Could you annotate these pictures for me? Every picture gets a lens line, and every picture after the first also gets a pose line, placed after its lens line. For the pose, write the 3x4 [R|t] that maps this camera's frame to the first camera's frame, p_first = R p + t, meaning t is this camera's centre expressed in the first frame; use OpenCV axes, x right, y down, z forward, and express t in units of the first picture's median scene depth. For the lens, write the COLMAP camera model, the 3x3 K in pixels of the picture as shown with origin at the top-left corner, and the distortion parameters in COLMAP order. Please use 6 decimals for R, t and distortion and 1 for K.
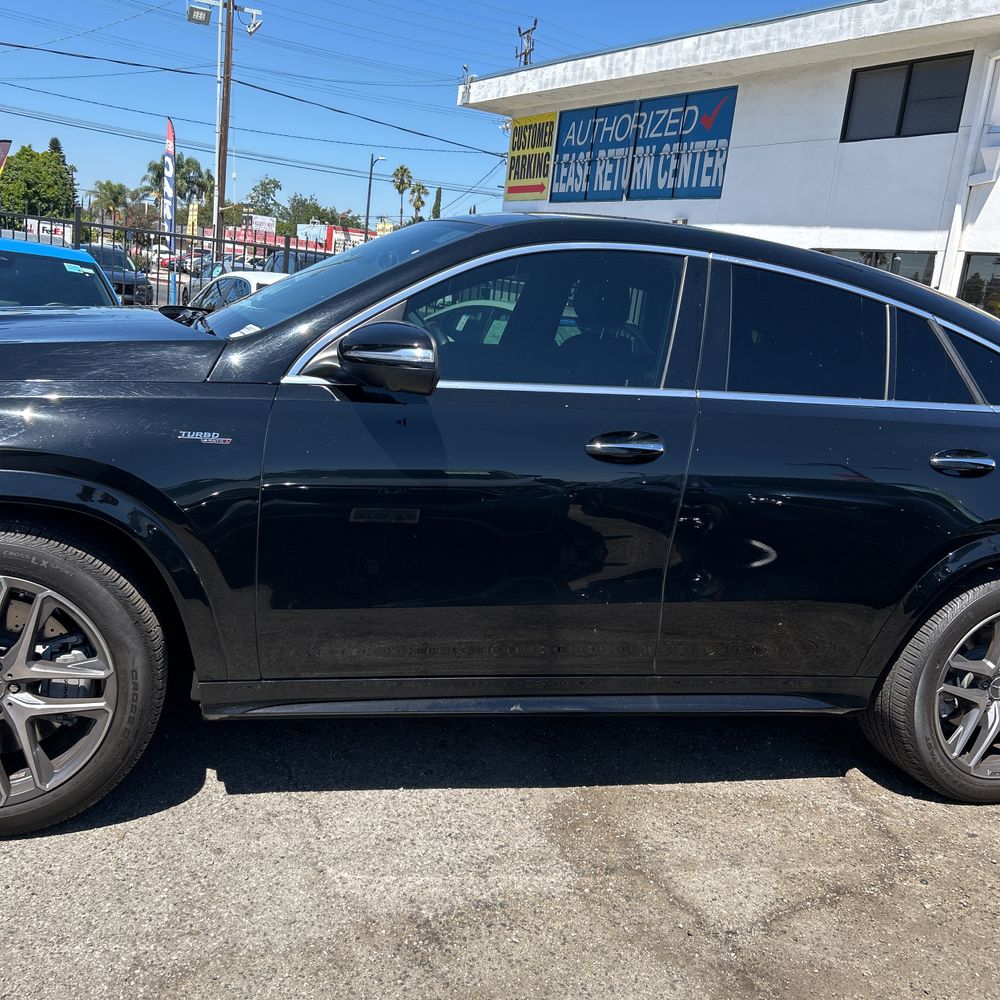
lens RADIAL K [[1014.4, 0, 503.9], [0, 1014.4, 491.8], [0, 0, 1]] dist [0.015674, 0.000000]
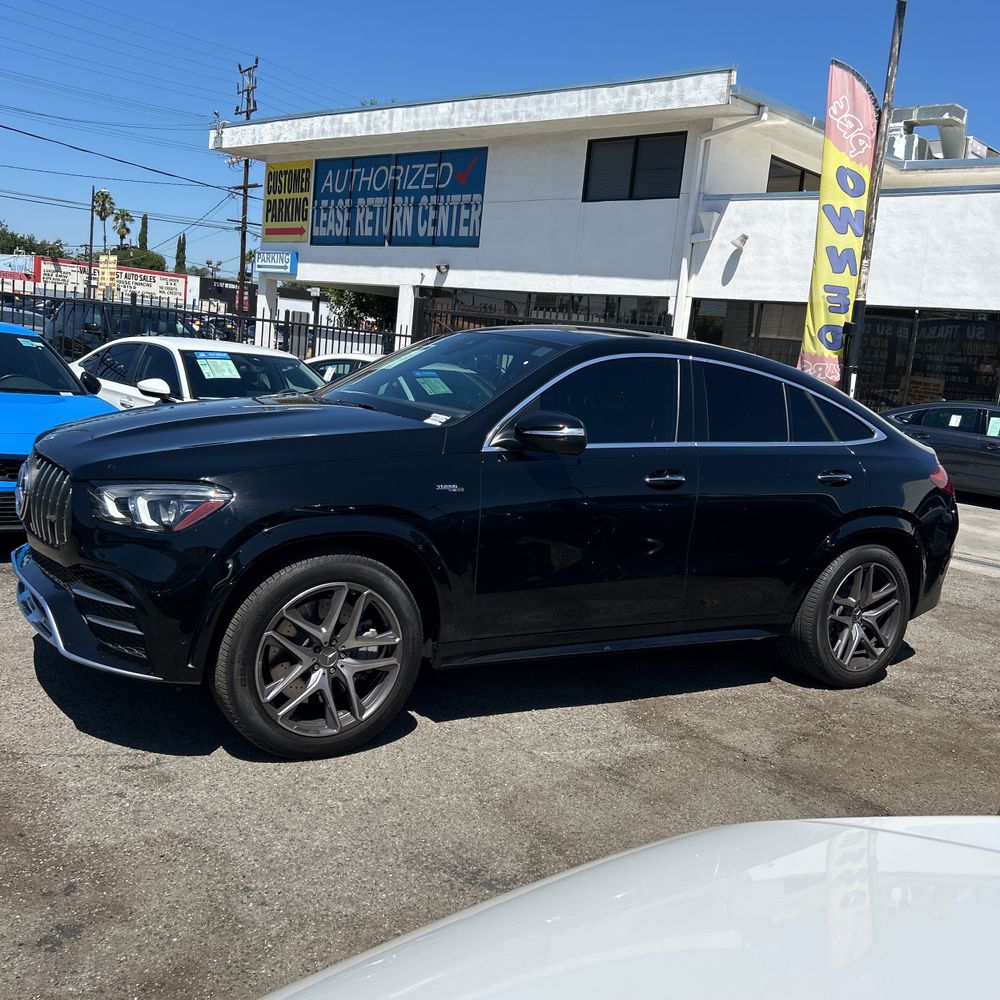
lens RADIAL K [[1014.4, 0, 495.6], [0, 1014.4, 483.9], [0, 0, 1]] dist [0.015674, 0.000000]
pose [[0.963693, -0.054036, 0.261489, -0.484216], [0.062592, 0.997739, -0.024497, -0.012047], [-0.259574, 0.039974, 0.964895, -0.425130]]
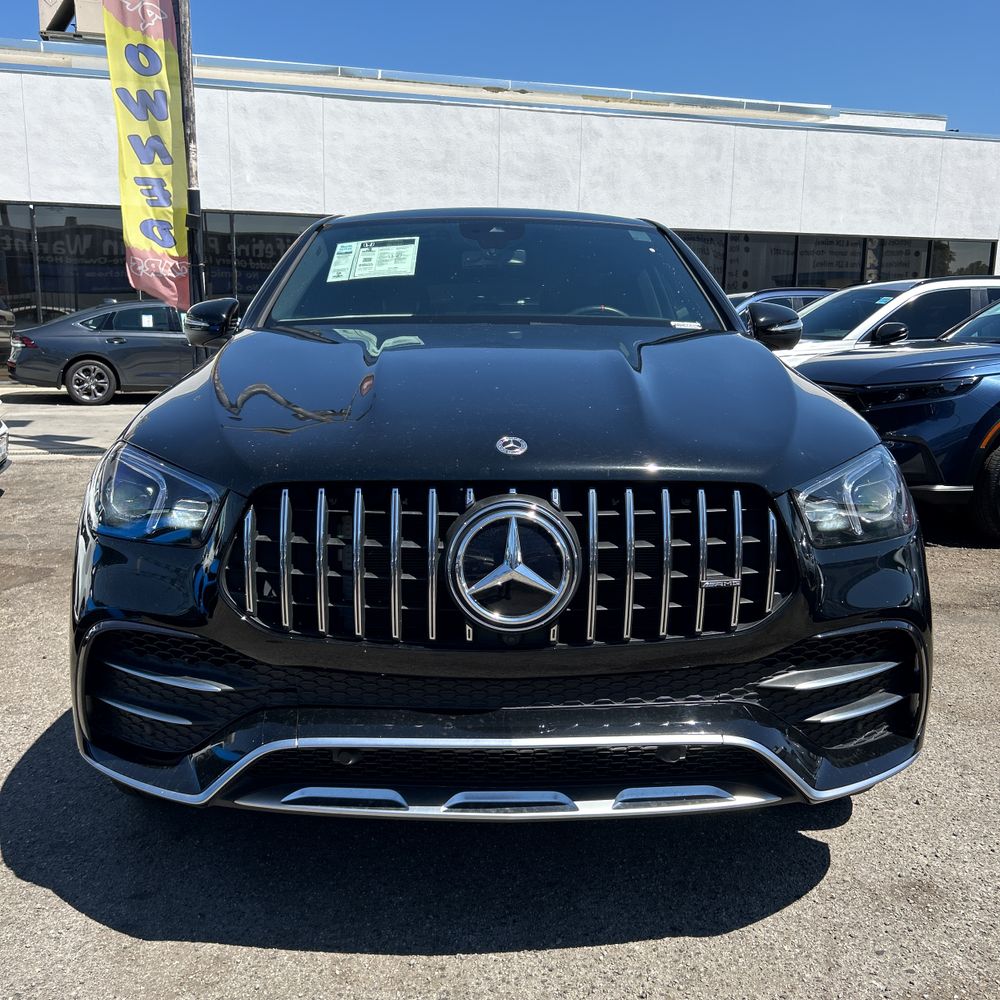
lens RADIAL K [[1014.4, 0, 493.2], [0, 1014.4, 500.4], [0, 0, 1]] dist [0.015674, 0.000000]
pose [[0.252511, -0.277974, 0.926806, -1.229862], [0.202700, 0.951789, 0.230241, -0.240241], [-0.946124, 0.129725, 0.296683, 0.750430]]
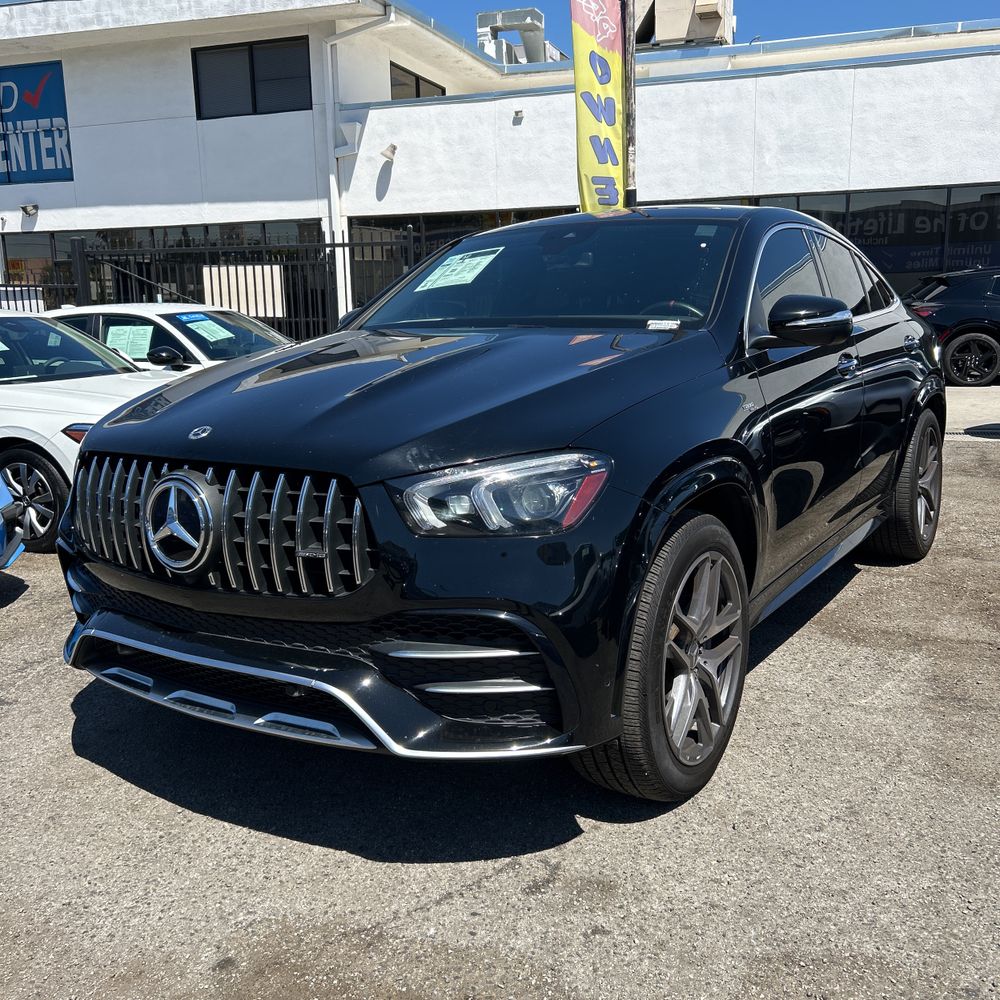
lens RADIAL K [[1014.4, 0, 500.9], [0, 1014.4, 489.3], [0, 0, 1]] dist [0.015674, 0.000000]
pose [[0.746247, -0.247716, 0.617861, -0.994221], [0.232025, 0.966767, 0.107364, -0.121916], [-0.623923, 0.063239, 0.778923, 0.169255]]
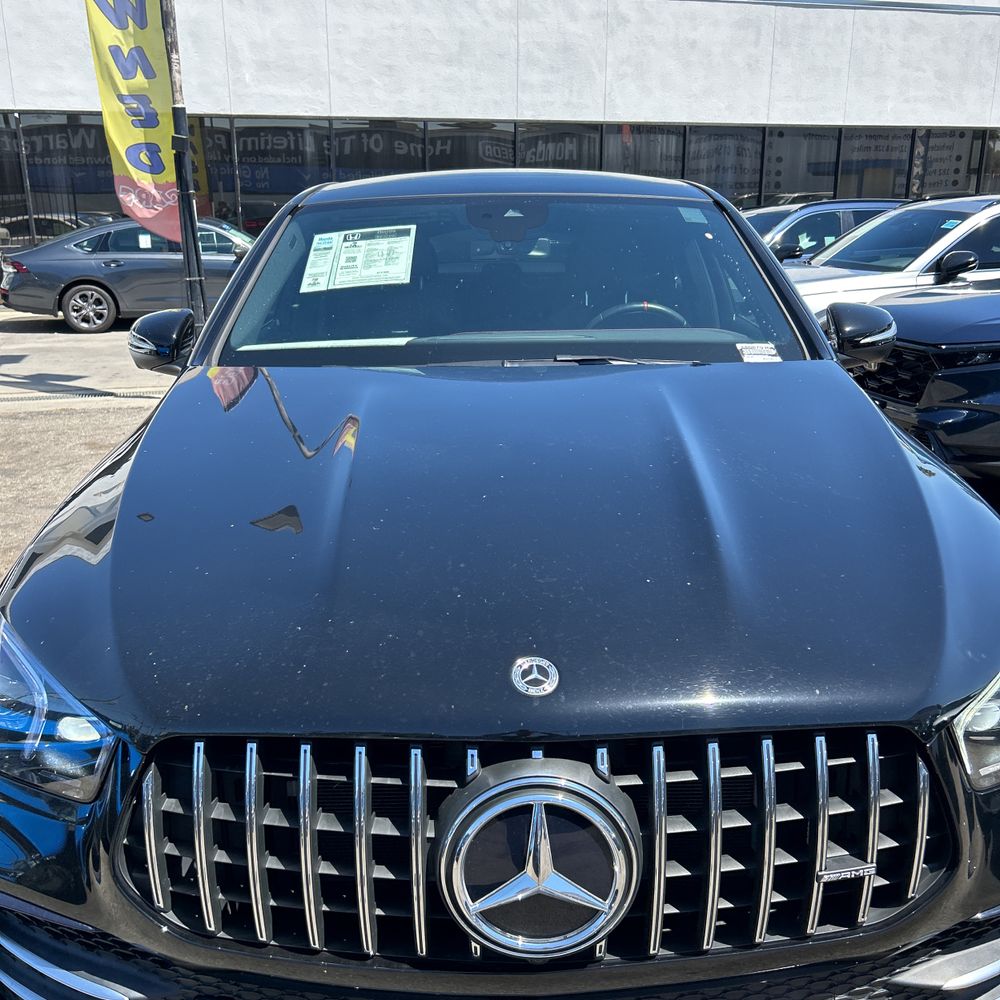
lens RADIAL K [[1014.4, 0, 501.1], [0, 1014.4, 501.3], [0, 0, 1]] dist [0.015674, 0.000000]
pose [[0.263111, -0.377611, 0.887796, -1.000864], [0.220356, 0.919417, 0.325755, -0.325208], [-0.939263, 0.109922, 0.325118, 0.787716]]
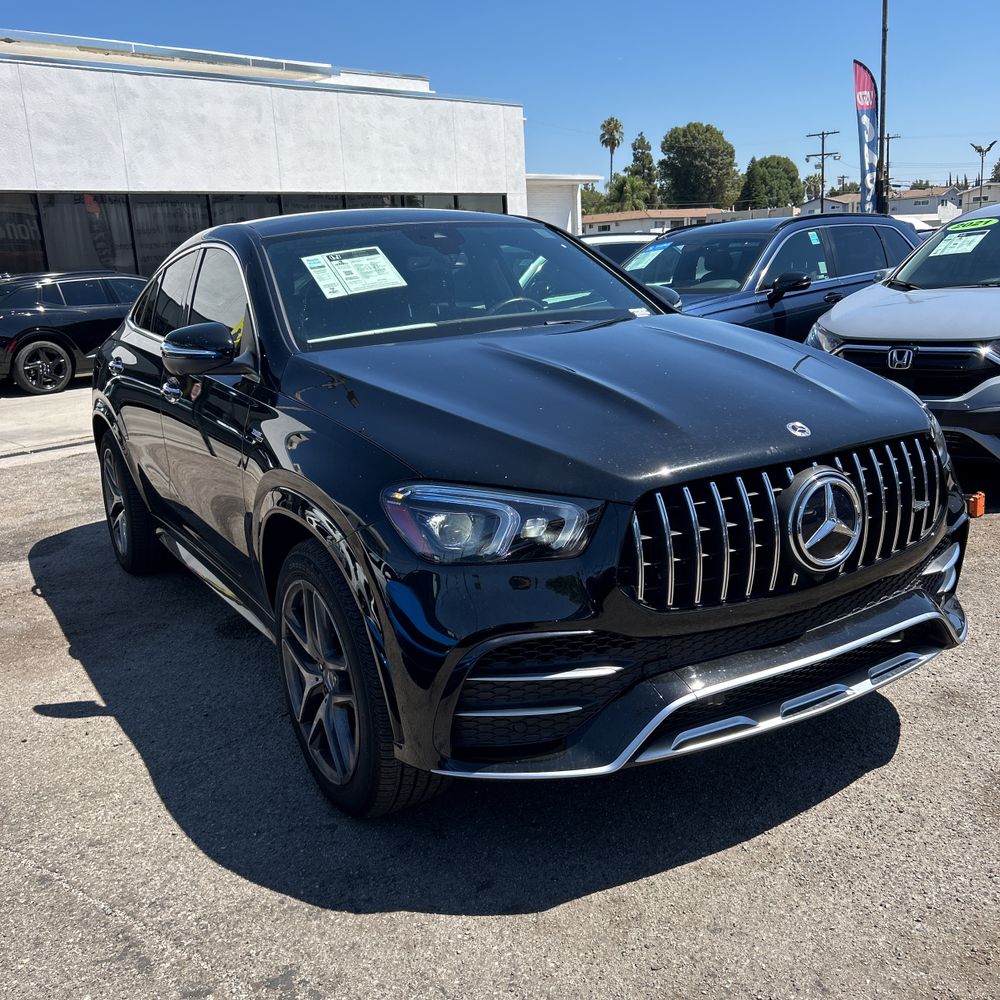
lens RADIAL K [[1014.4, 0, 496.9], [0, 1014.4, 502.9], [0, 0, 1]] dist [0.015674, 0.000000]
pose [[-0.252227, -0.321246, 0.912788, -1.326858], [0.216531, 0.900631, 0.376800, -0.417361], [-0.943131, 0.292686, -0.157604, 1.255032]]
